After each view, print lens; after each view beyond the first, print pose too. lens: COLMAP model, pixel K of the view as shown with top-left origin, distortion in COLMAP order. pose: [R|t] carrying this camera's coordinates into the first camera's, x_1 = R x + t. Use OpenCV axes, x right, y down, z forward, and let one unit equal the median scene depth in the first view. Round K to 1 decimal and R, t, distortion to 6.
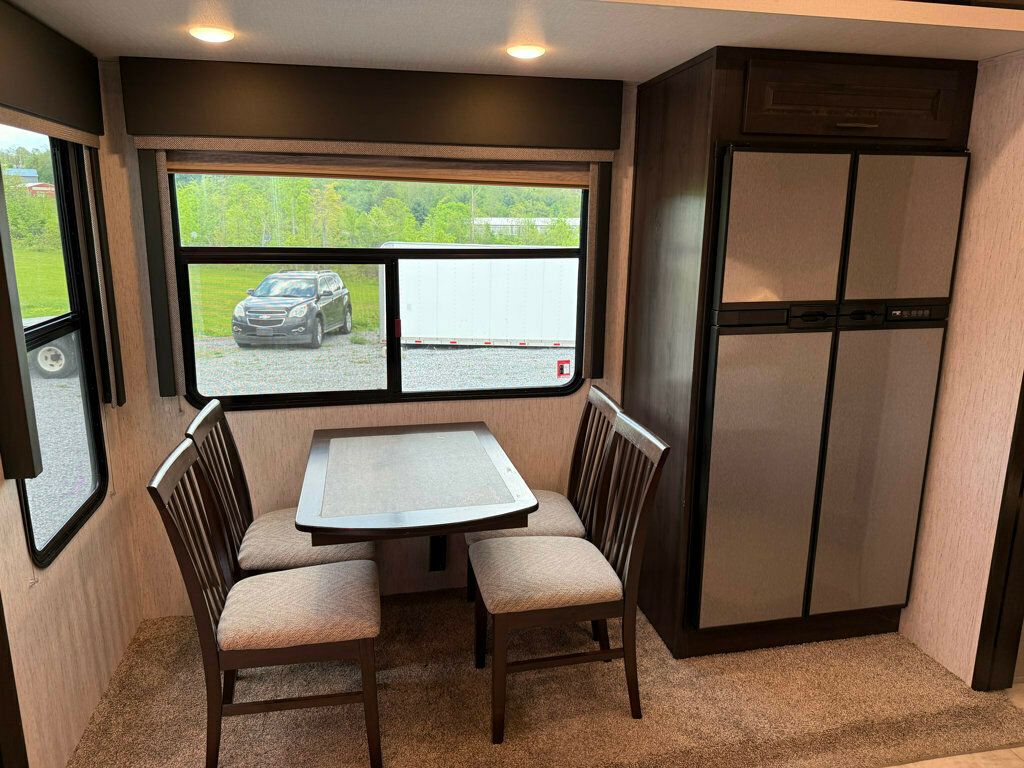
lens RADIAL K [[722.2, 0, 510.9], [0, 722.2, 384.5], [0, 0, 1]] dist [0.037327, -0.043551]
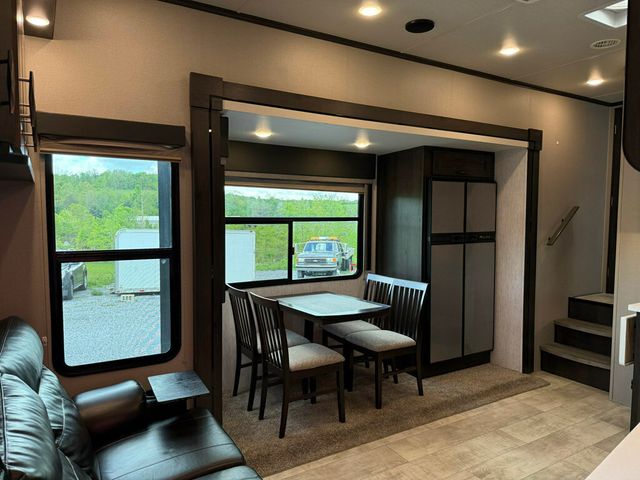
lens RADIAL K [[451.4, 0, 318.4], [0, 451.4, 241.9], [0, 0, 1]] dist [0.037327, -0.043551]
pose [[0.944048, -0.025740, 0.328802, -0.609311], [0.080697, 0.984674, -0.154611, 0.134042], [-0.319783, 0.172494, 0.931657, -0.404312]]
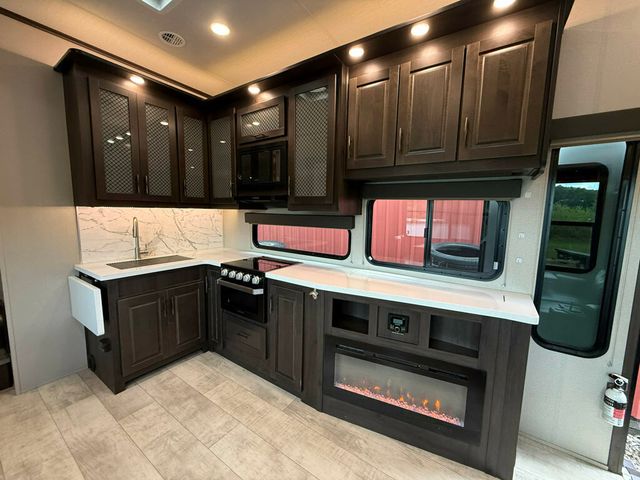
lens RADIAL K [[256.7, 0, 318.0], [0, 256.7, 240.6], [0, 0, 1]] dist [-0.001061, 0.000312]
pose [[-0.693960, -0.106388, 0.712110, -0.339518], [0.141743, 0.949483, 0.279982, -0.024274], [-0.705924, 0.295233, -0.643824, 0.483307]]
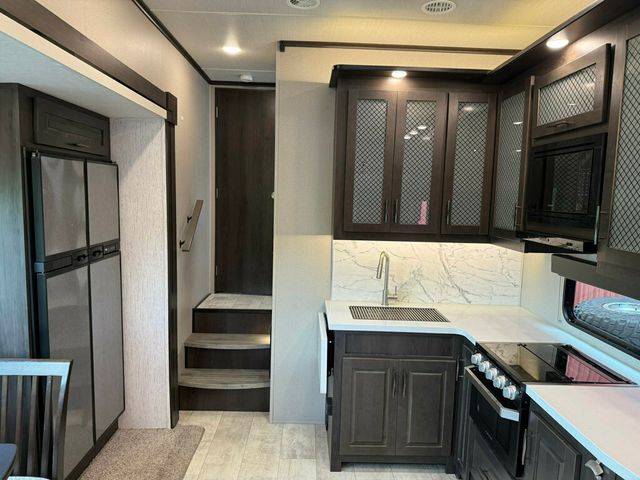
lens RADIAL K [[451.4, 0, 317.1], [0, 451.4, 242.2], [0, 0, 1]] dist [0.037327, -0.043551]
pose [[0.181781, -0.107545, 0.977440, -0.445024], [0.204520, 0.976399, 0.069395, -0.084037], [-0.961835, 0.187292, 0.199486, 0.264702]]
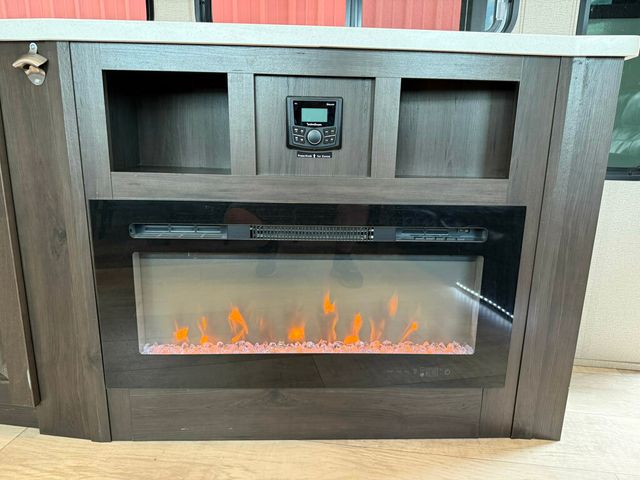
lens RADIAL K [[451.4, 0, 319.8], [0, 451.4, 244.1], [0, 0, 1]] dist [0.037327, -0.043551]
pose [[-0.942979, -0.108894, 0.314536, -0.195074], [0.048103, 0.890468, 0.452496, 0.271566], [-0.329358, 0.441824, -0.834455, 0.371488]]
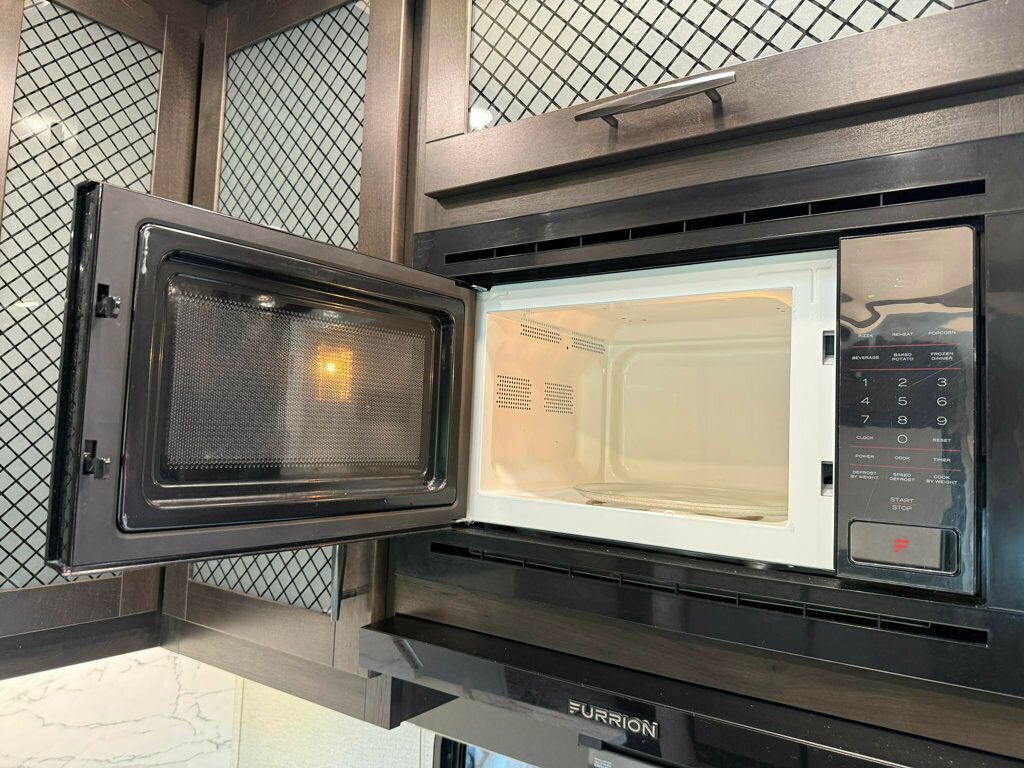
lens RADIAL K [[722.2, 0, 504.0], [0, 722.2, 385.2], [0, 0, 1]] dist [0.037327, -0.043551]
pose [[-0.688310, 0.017520, 0.725205, 0.291479], [0.120736, 0.988531, 0.090712, -0.076362], [-0.715298, 0.149996, -0.682531, 0.198758]]
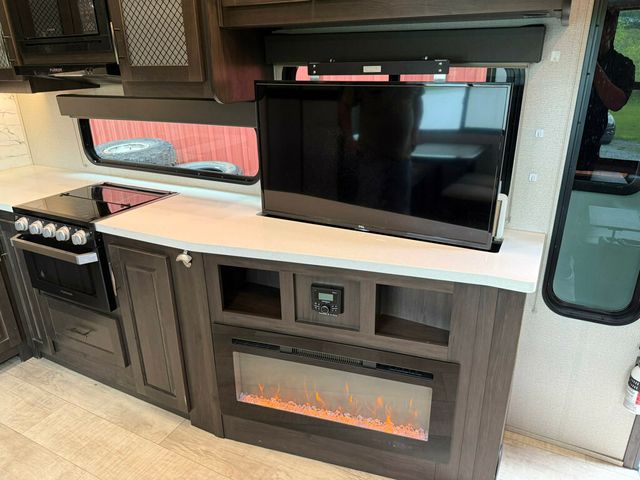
lens RADIAL K [[451.4, 0, 320.7], [0, 451.4, 242.3], [0, 0, 1]] dist [0.037327, -0.043551]
pose [[-0.779802, -0.229243, 0.582543, -0.398323], [0.154358, 0.831403, 0.533800, -0.043681], [-0.606698, 0.506178, -0.612944, 0.368785]]
